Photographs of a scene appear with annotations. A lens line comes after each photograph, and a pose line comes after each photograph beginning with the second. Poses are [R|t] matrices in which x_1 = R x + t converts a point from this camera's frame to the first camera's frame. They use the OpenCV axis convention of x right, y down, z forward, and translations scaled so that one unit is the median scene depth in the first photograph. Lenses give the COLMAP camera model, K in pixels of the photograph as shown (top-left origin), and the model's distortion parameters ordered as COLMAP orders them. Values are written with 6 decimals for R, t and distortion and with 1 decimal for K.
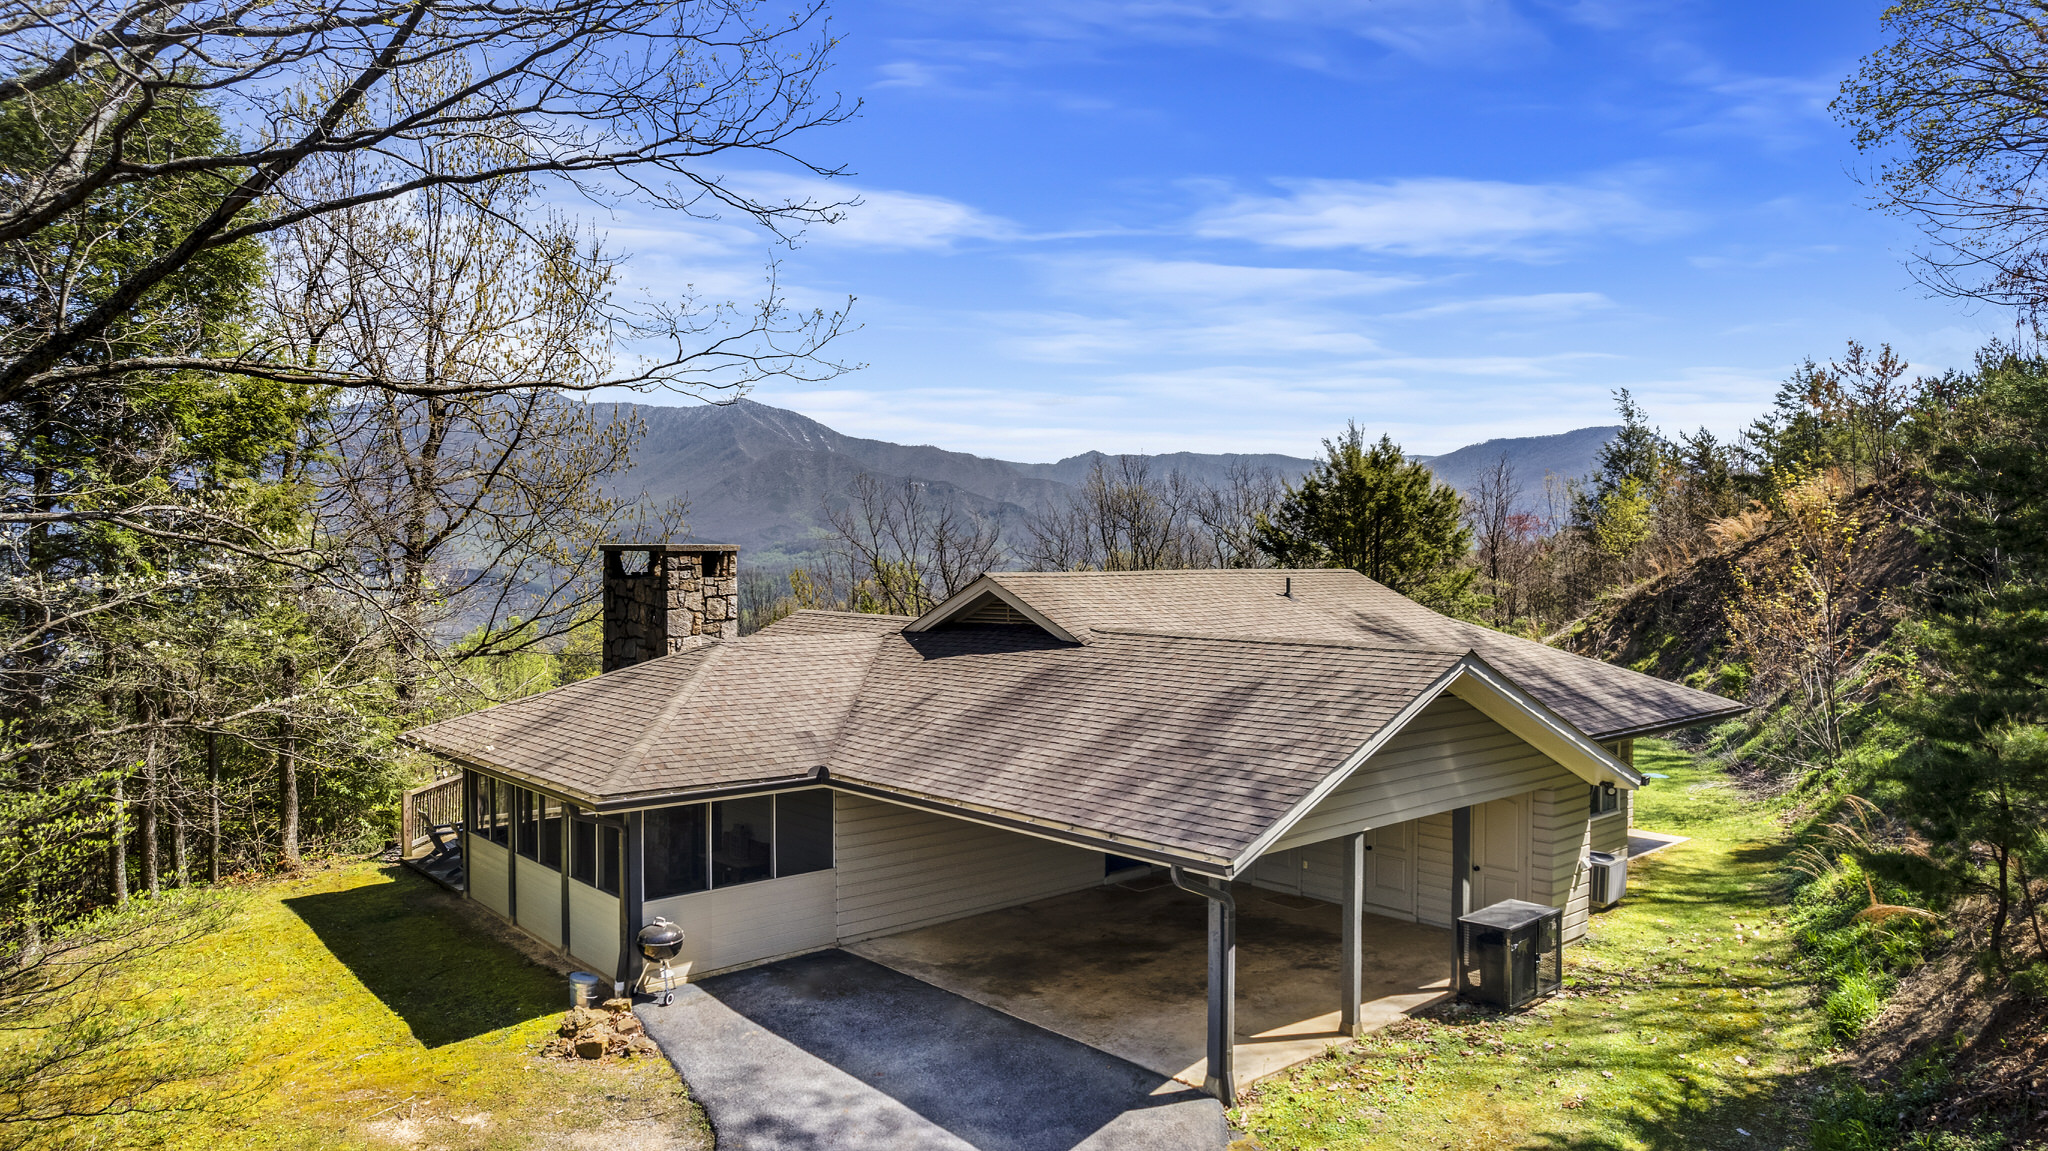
lens RADIAL K [[1356.7, 0, 1024.0], [0, 1356.7, 575.5], [0, 0, 1]] dist [-0.063962, 0.056120]
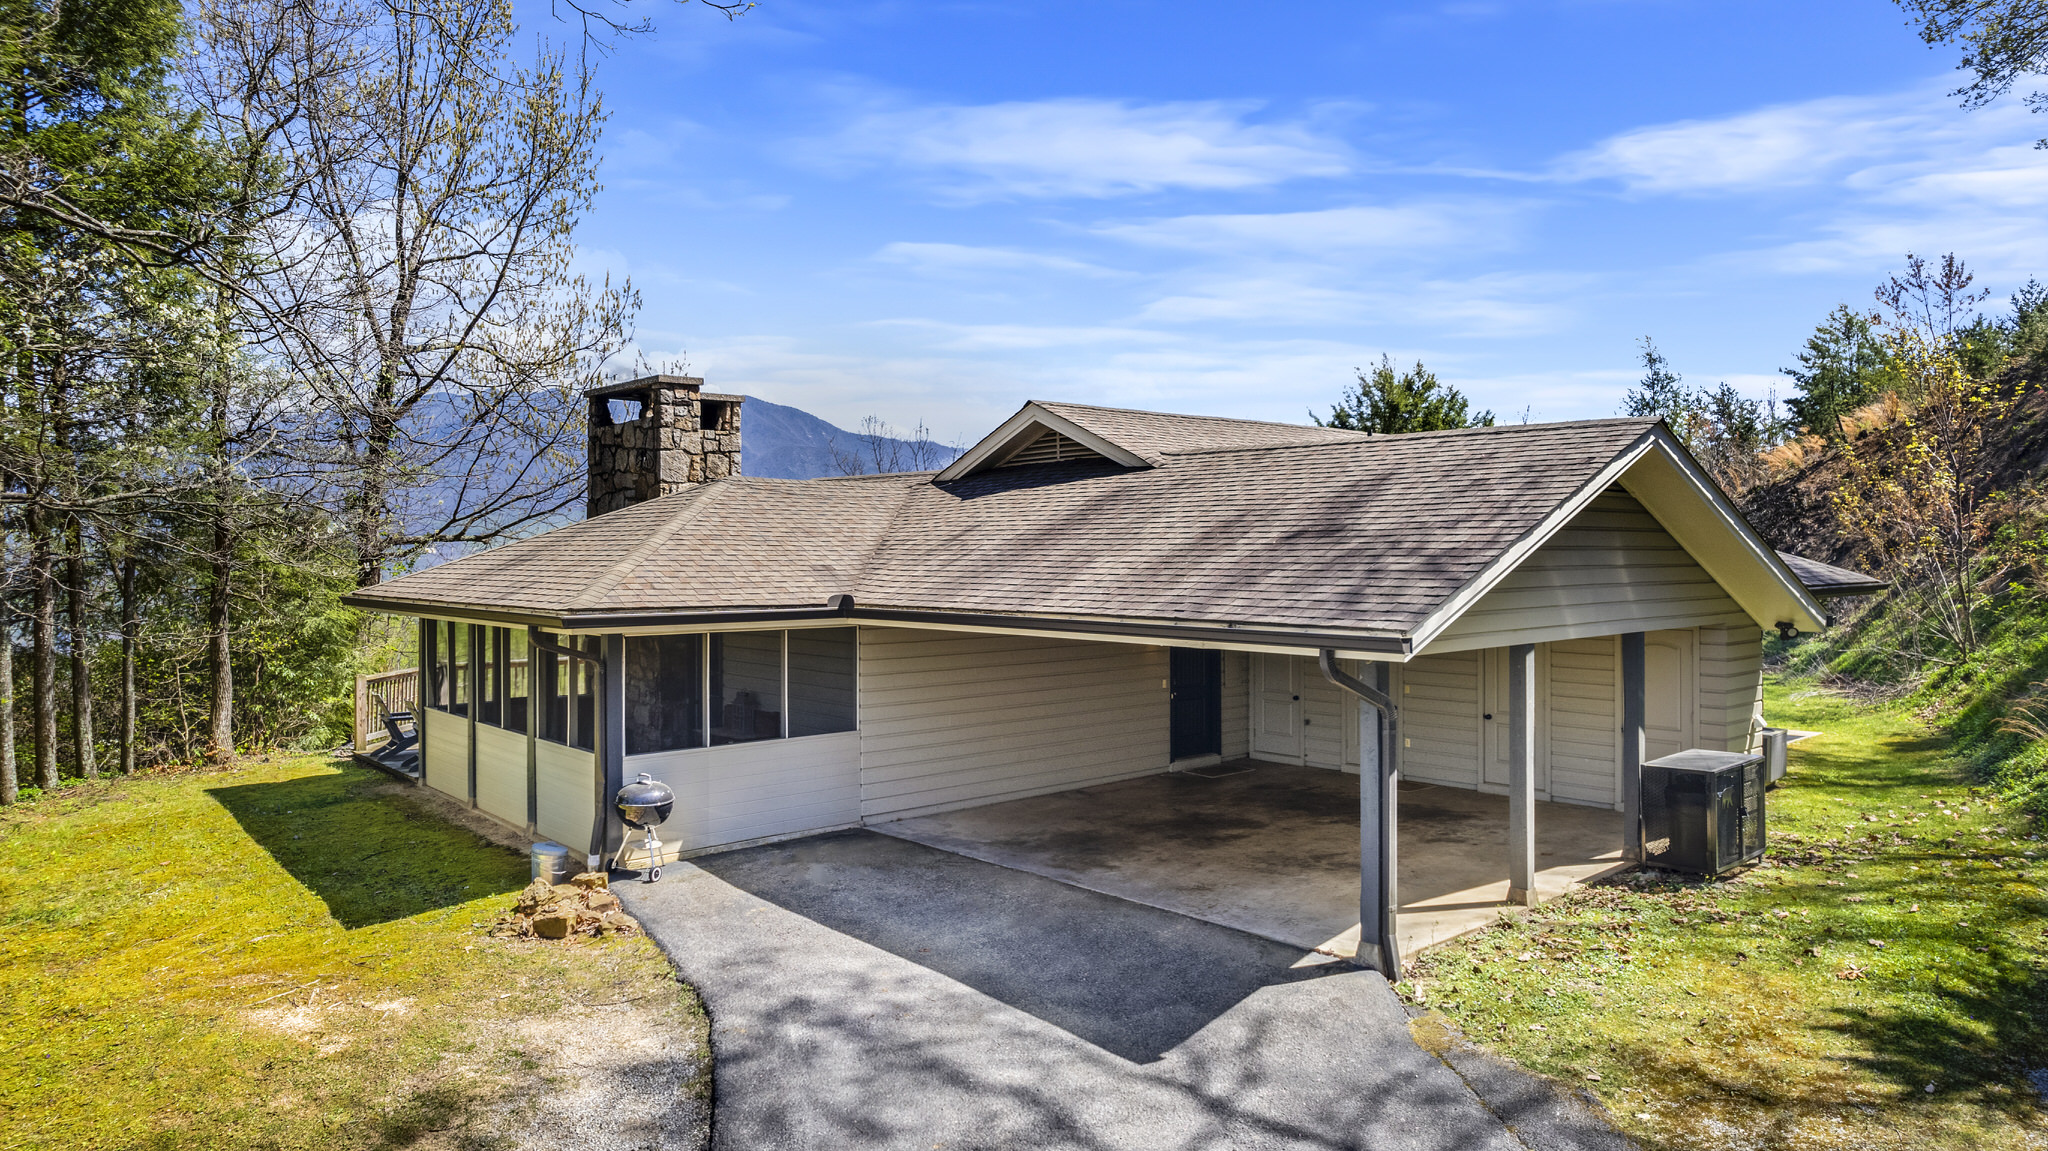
lens RADIAL K [[1325.3, 0, 1020.7], [0, 1325.3, 540.9], [0, 0, 1]] dist [-0.063977, 0.060348]
pose [[0.999991, -0.004290, -0.000295, -0.043627], [0.004282, 0.999701, -0.024061, 0.130945], [0.000398, 0.024060, 0.999710, 0.204632]]
